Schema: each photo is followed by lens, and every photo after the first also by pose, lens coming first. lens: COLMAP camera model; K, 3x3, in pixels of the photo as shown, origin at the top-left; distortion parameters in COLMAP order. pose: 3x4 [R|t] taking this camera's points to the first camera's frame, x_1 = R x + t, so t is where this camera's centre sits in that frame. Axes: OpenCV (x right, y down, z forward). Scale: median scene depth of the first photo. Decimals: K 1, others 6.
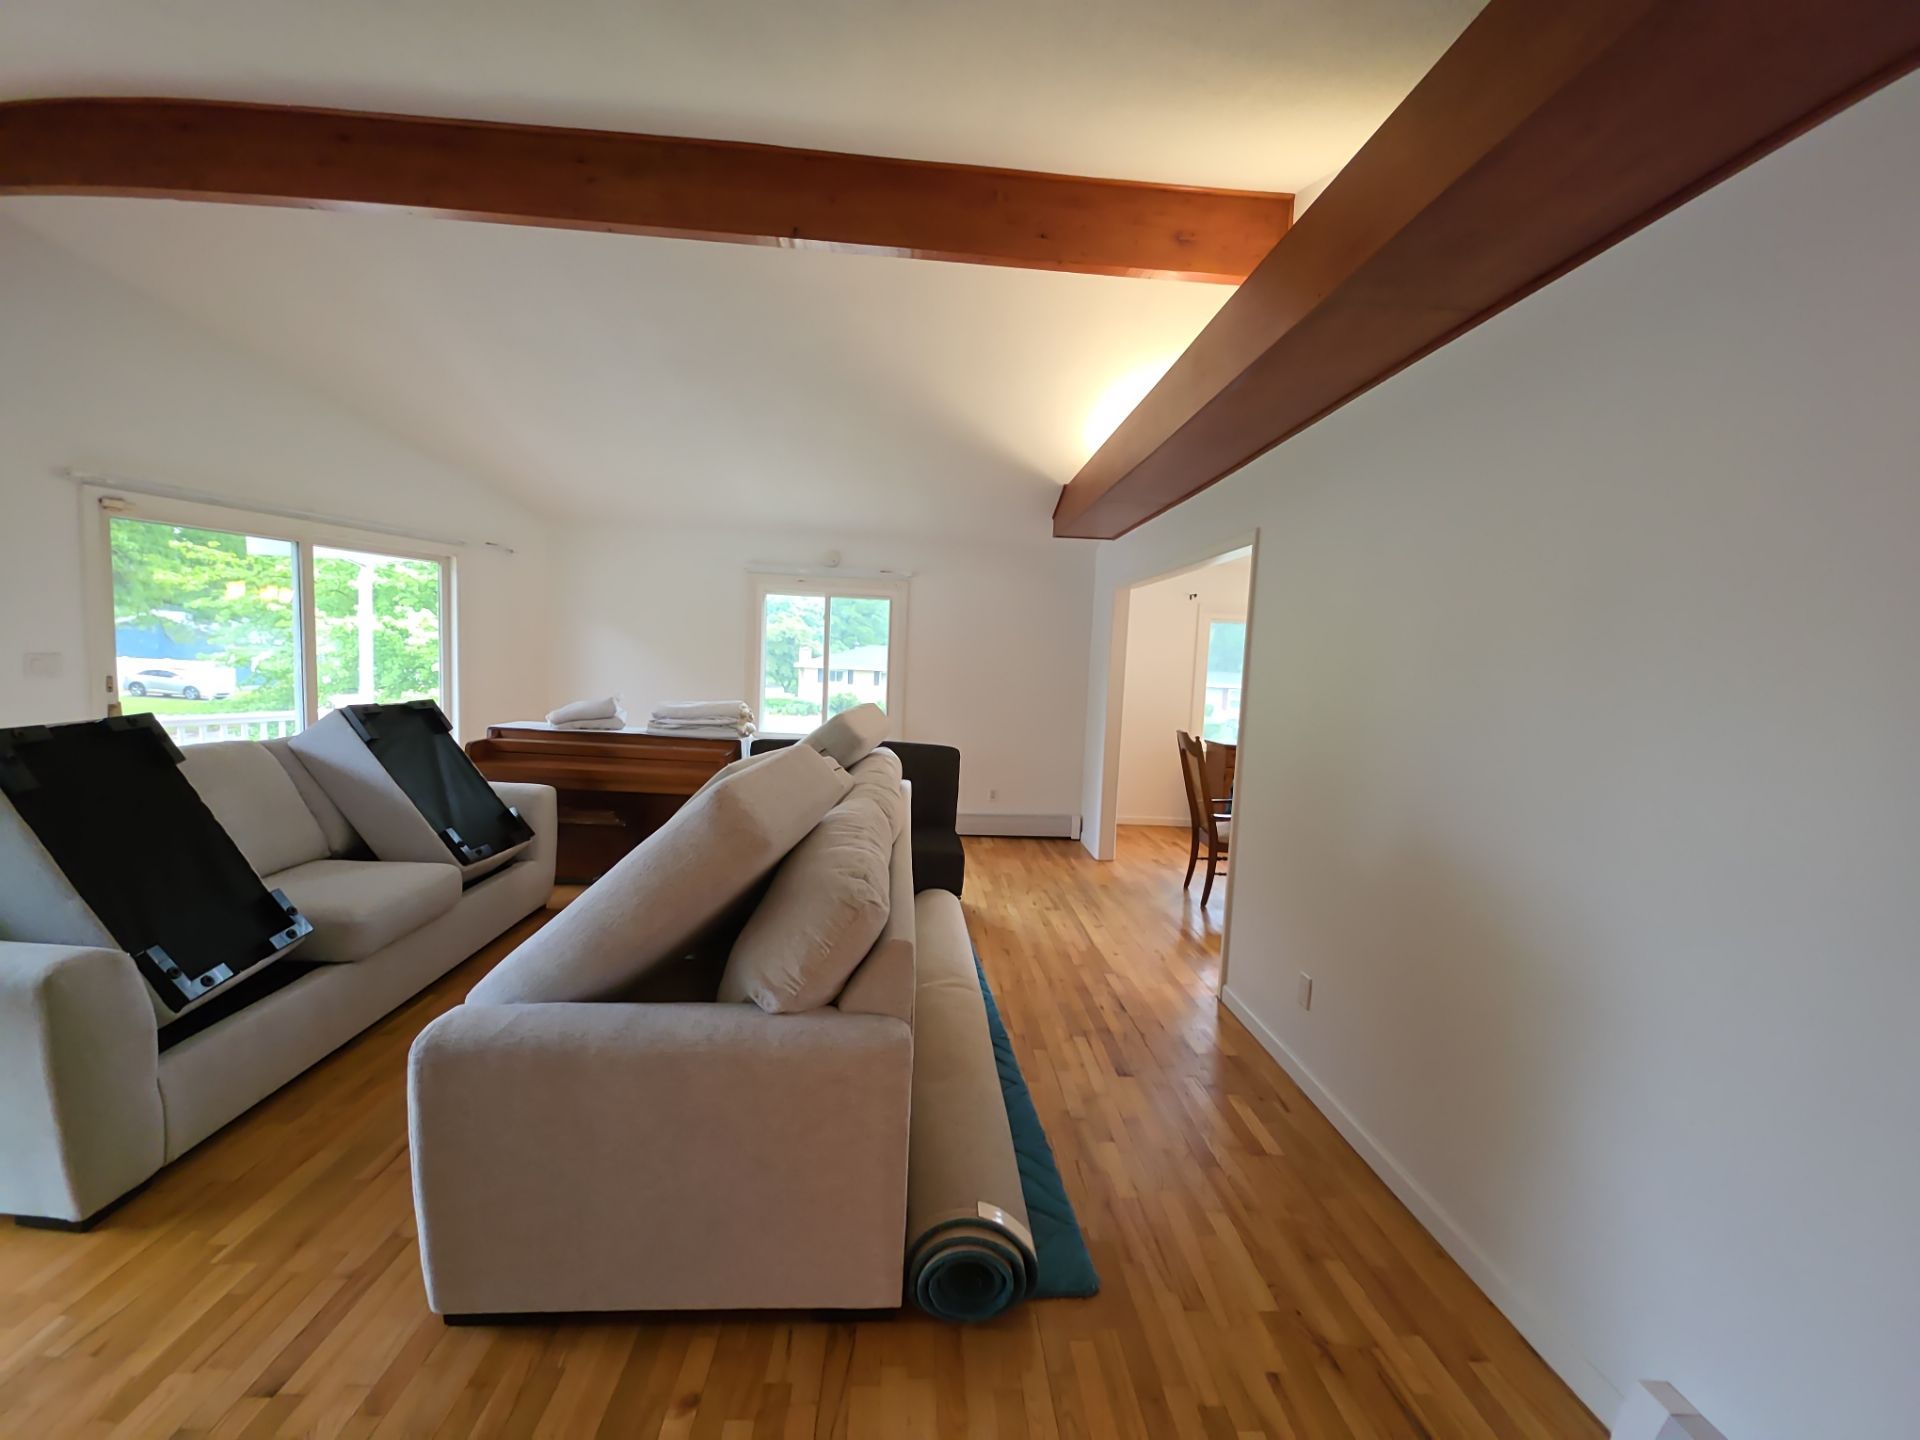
lens RADIAL K [[761.1, 0, 955.3], [0, 761.1, 729.9], [0, 0, 1]] dist [0.007142, -0.005393]
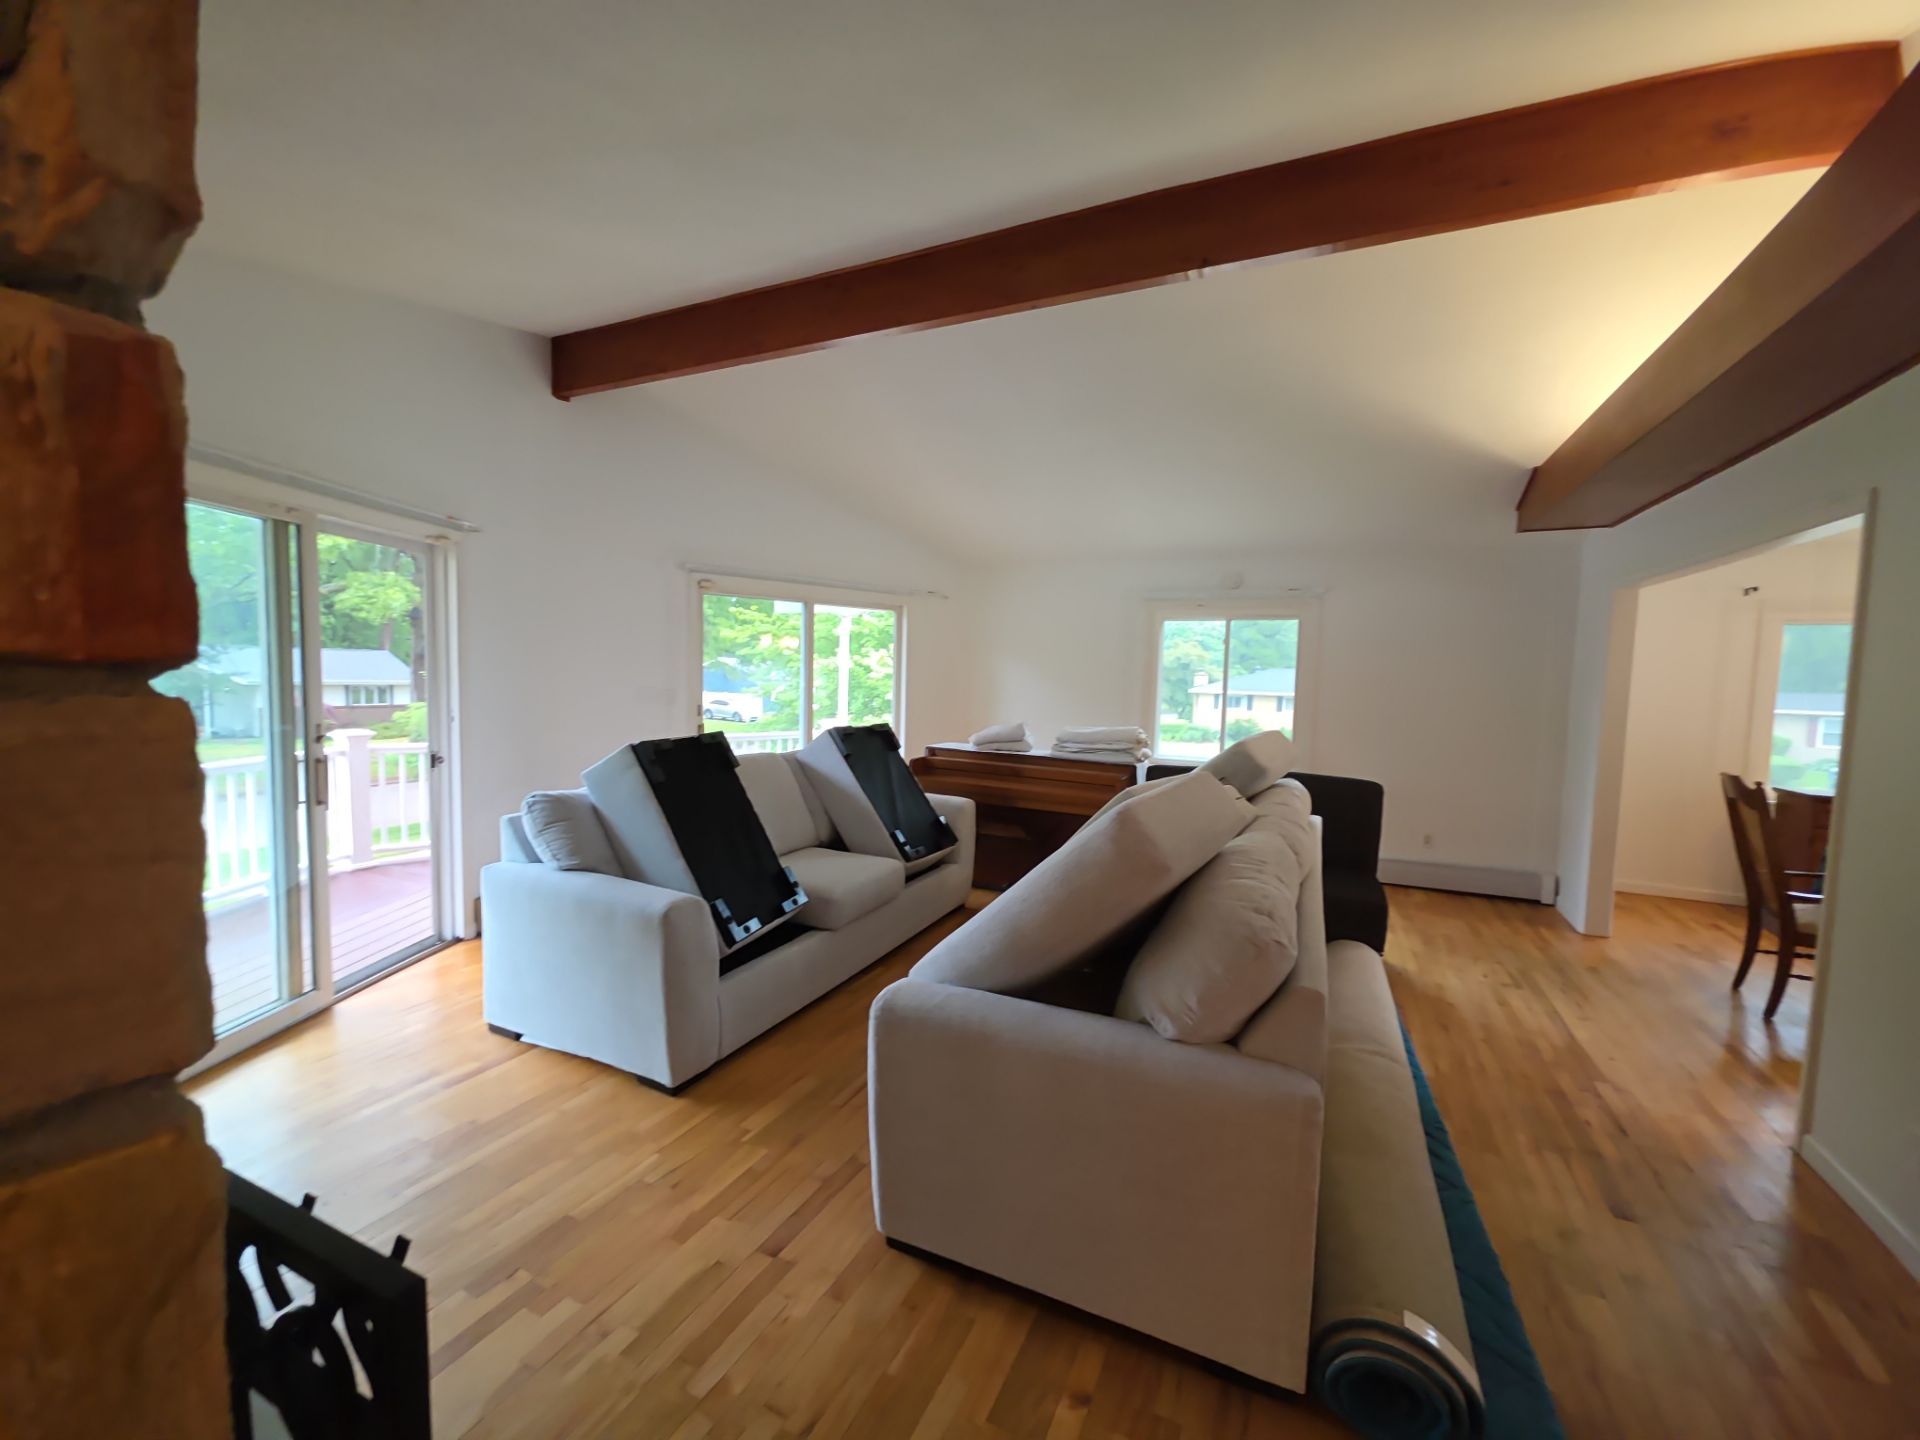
lens RADIAL K [[761.1, 0, 957.2], [0, 761.1, 729.8], [0, 0, 1]] dist [0.007142, -0.005393]
pose [[0.875915, 0.012012, -0.482317, -0.002690], [-0.028660, 0.999220, -0.027163, 0.000747], [0.481614, 0.037615, 0.875576, -0.015130]]
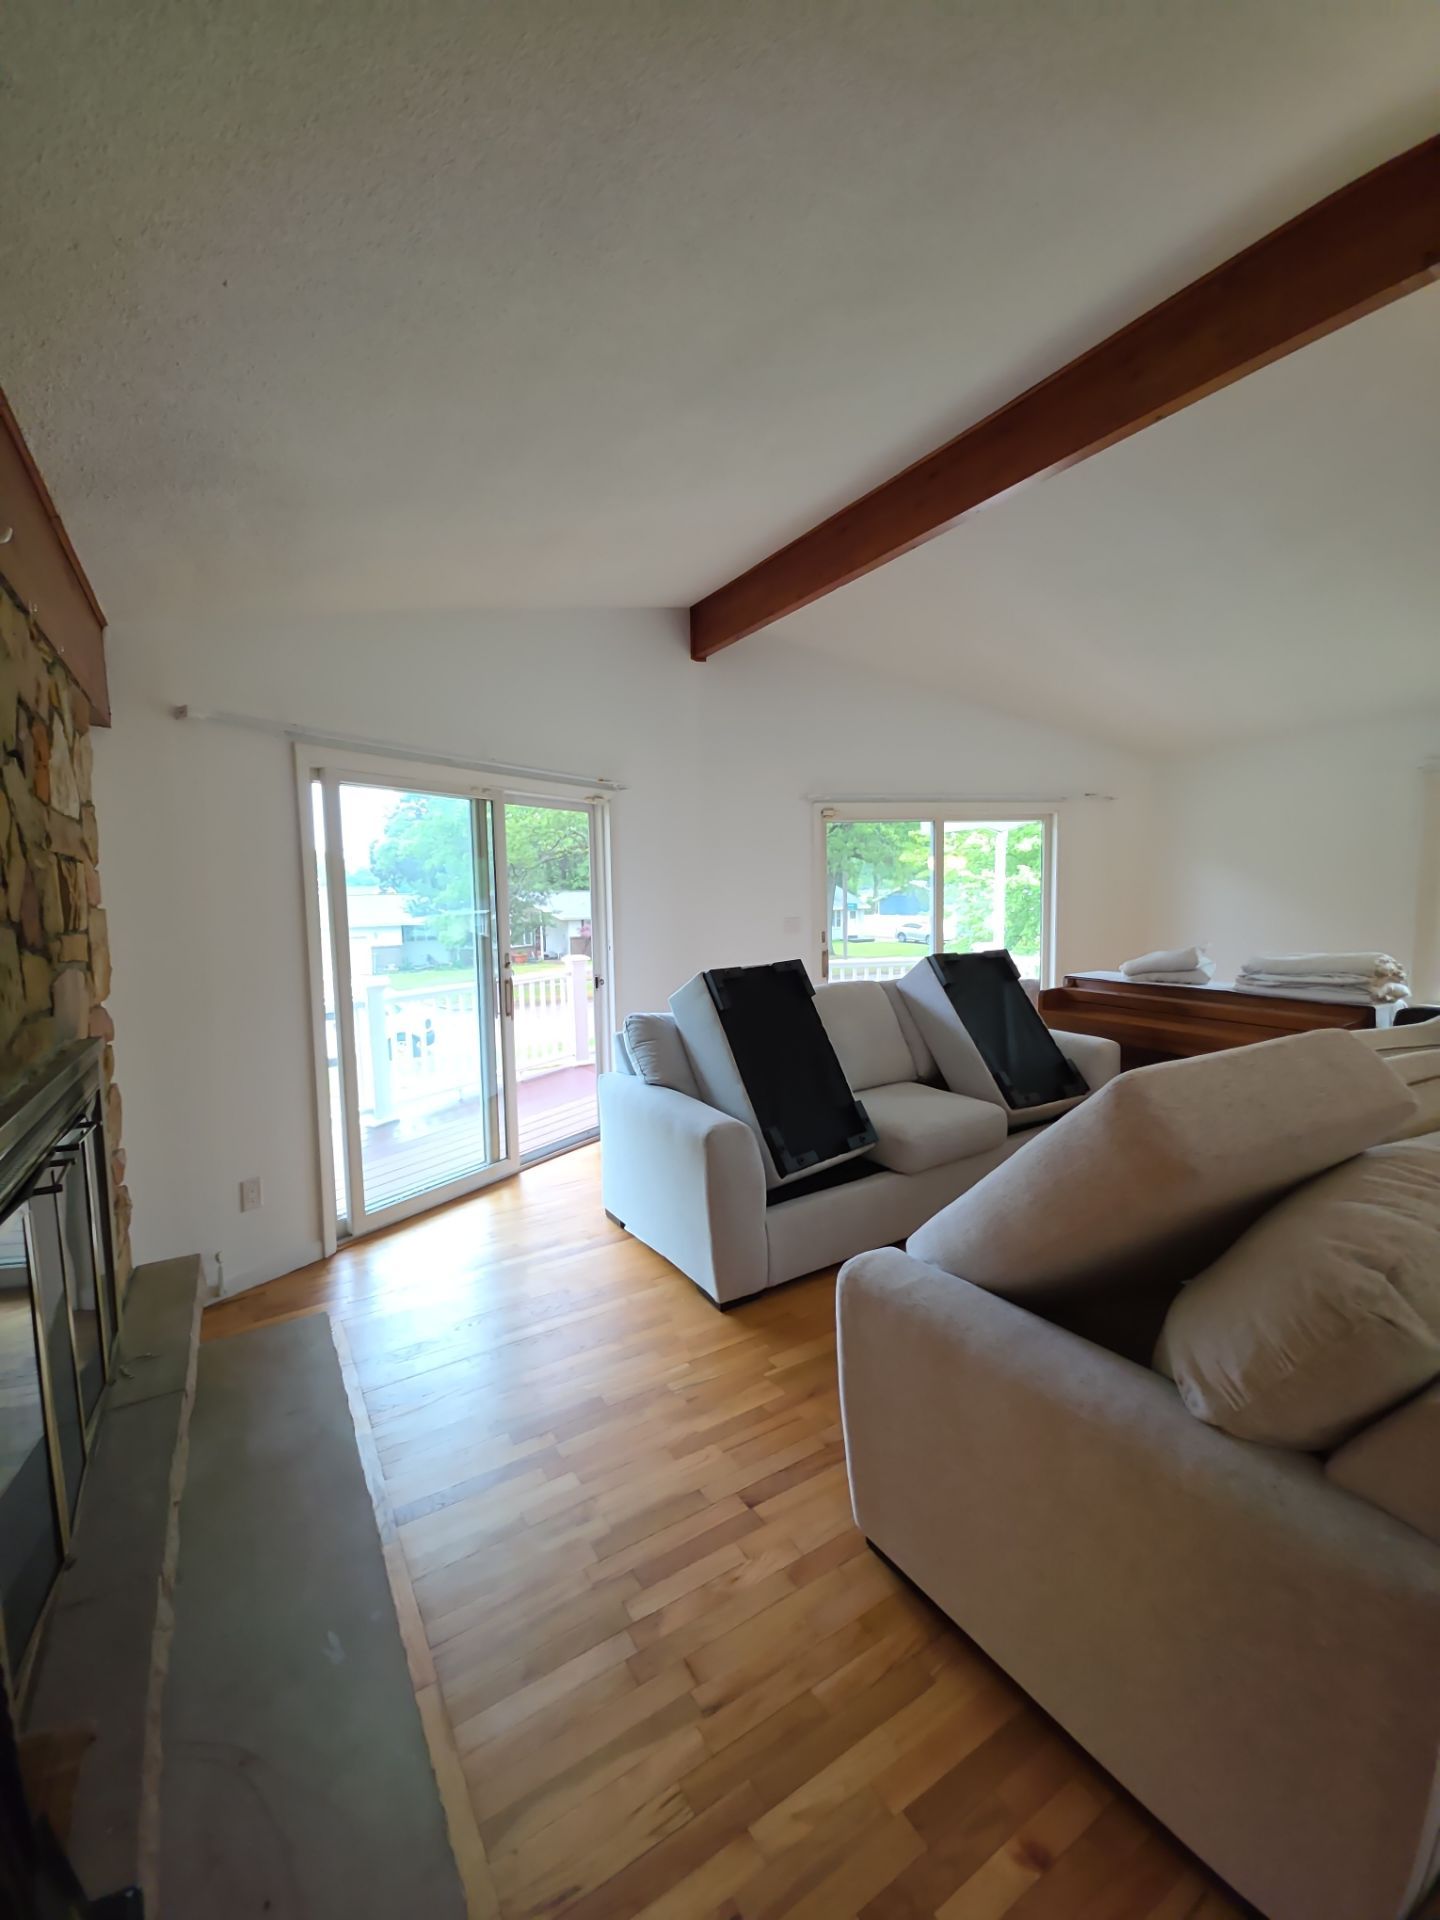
lens RADIAL K [[761.1, 0, 717.9], [0, 761.1, 955.9], [0, 0, 1]] dist [0.007142, -0.005393]
pose [[0.477257, 0.014955, -0.878637, 0.090285], [-0.036619, 0.999325, -0.002882, -0.016180], [0.878000, 0.033550, 0.477482, 0.166188]]
